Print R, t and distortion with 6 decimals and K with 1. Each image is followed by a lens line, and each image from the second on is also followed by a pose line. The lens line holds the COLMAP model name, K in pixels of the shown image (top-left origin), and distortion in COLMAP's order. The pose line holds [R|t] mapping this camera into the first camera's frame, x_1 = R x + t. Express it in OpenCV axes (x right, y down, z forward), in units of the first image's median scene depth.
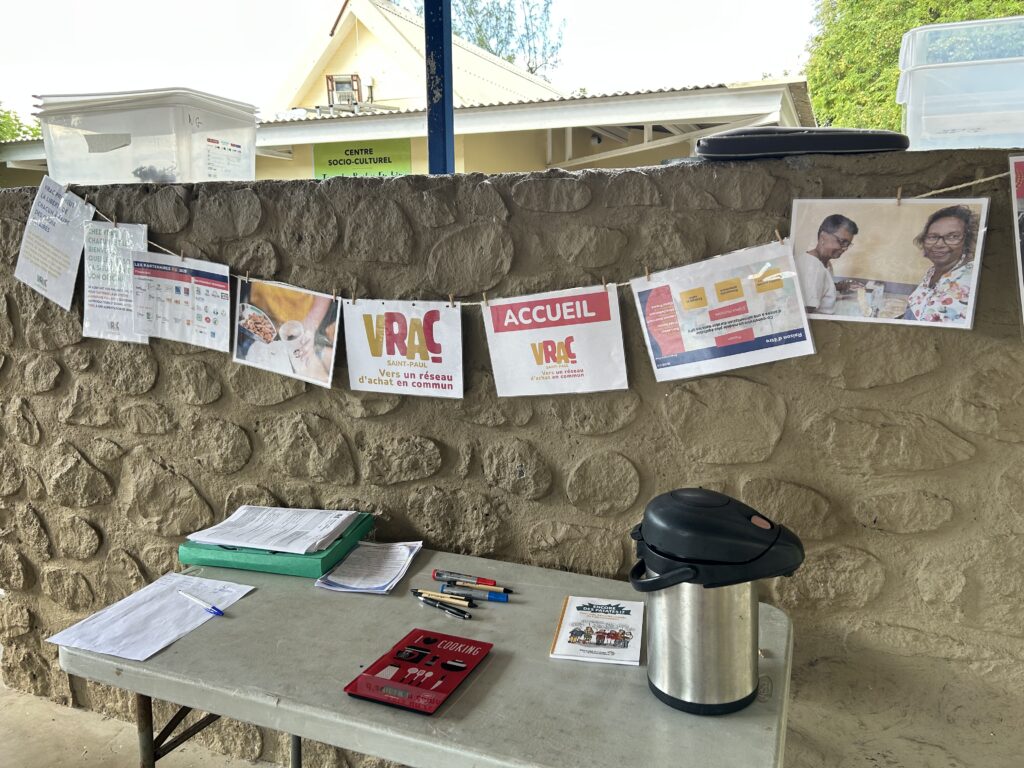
lens RADIAL K [[775.9, 0, 512.0], [0, 775.9, 384.0], [0, 0, 1]] dist [0.054276, -0.047257]
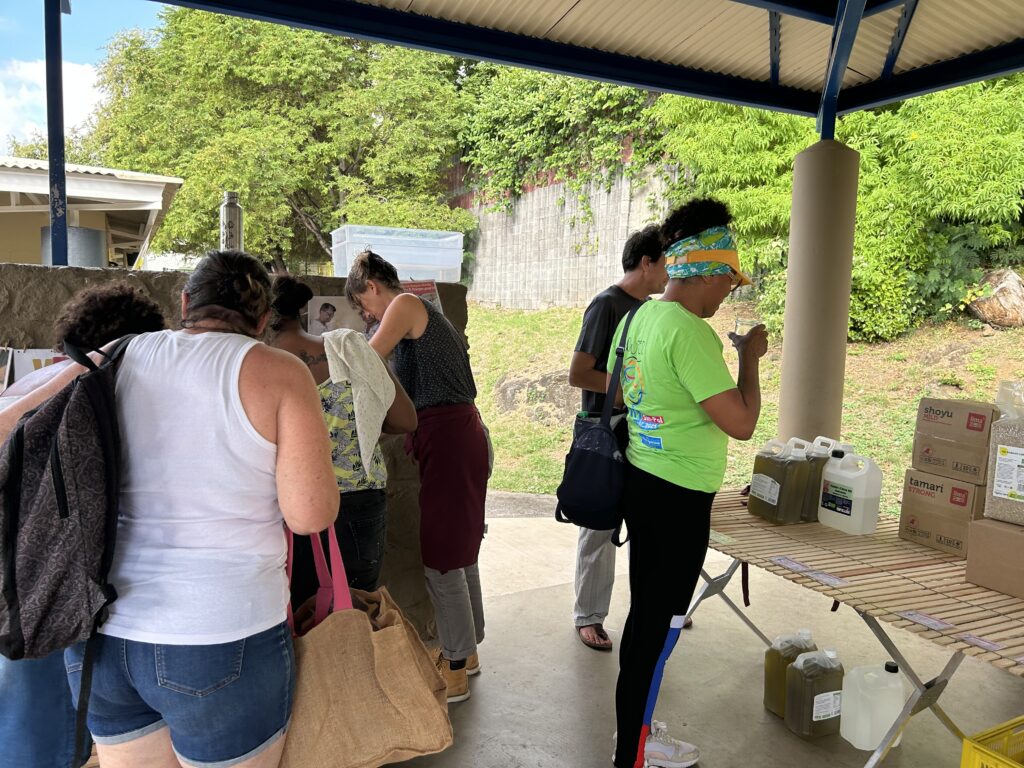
lens RADIAL K [[777.6, 0, 514.7], [0, 777.6, 374.1], [0, 0, 1]] dist [0.053606, -0.055366]
pose [[0.662428, -0.043605, 0.747855, -0.707167], [0.107479, 0.993508, -0.037274, 0.098385], [-0.741375, 0.105070, 0.662815, -0.665596]]
